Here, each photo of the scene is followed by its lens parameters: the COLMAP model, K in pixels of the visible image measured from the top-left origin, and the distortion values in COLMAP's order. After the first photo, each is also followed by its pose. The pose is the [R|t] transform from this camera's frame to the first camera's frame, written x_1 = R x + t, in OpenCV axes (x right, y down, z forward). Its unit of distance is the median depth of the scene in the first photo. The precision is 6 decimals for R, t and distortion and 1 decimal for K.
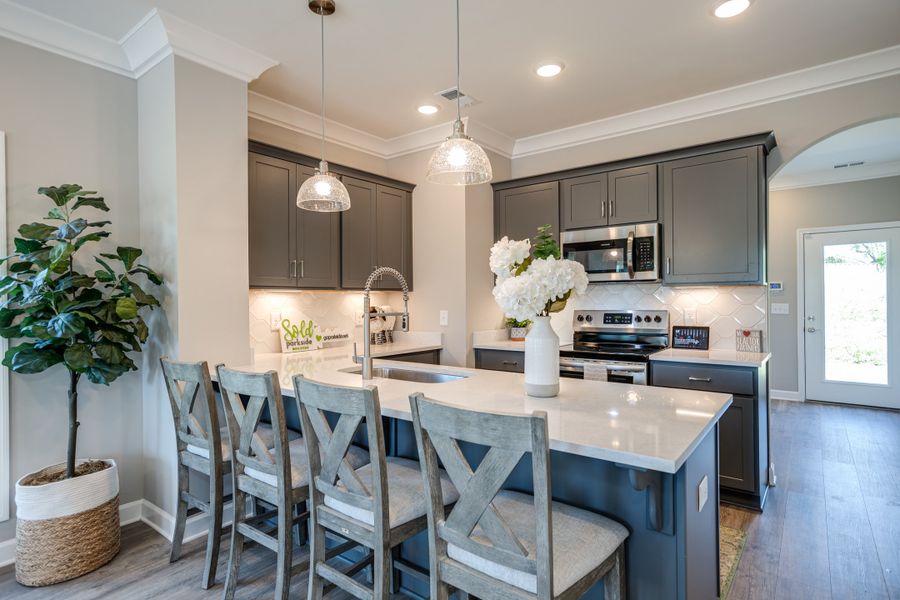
lens RADIAL K [[469.1, 0, 450.0], [0, 469.1, 300.0], [0, 0, 1]] dist [-0.023364, 0.000085]
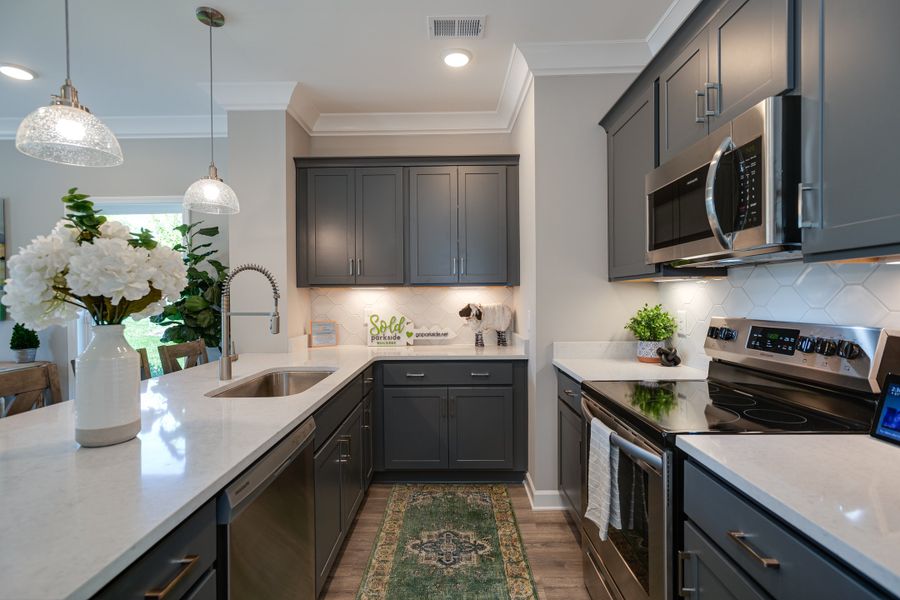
lens RADIAL K [[423.7, 0, 450.0], [0, 423.7, 300.0], [0, 0, 1]] dist [0.001616, 0.000704]
pose [[0.605825, 0.007630, -0.795561, 0.528984], [0.002385, 0.999932, 0.011406, -0.003420], [0.795595, -0.008807, 0.605765, 0.547784]]
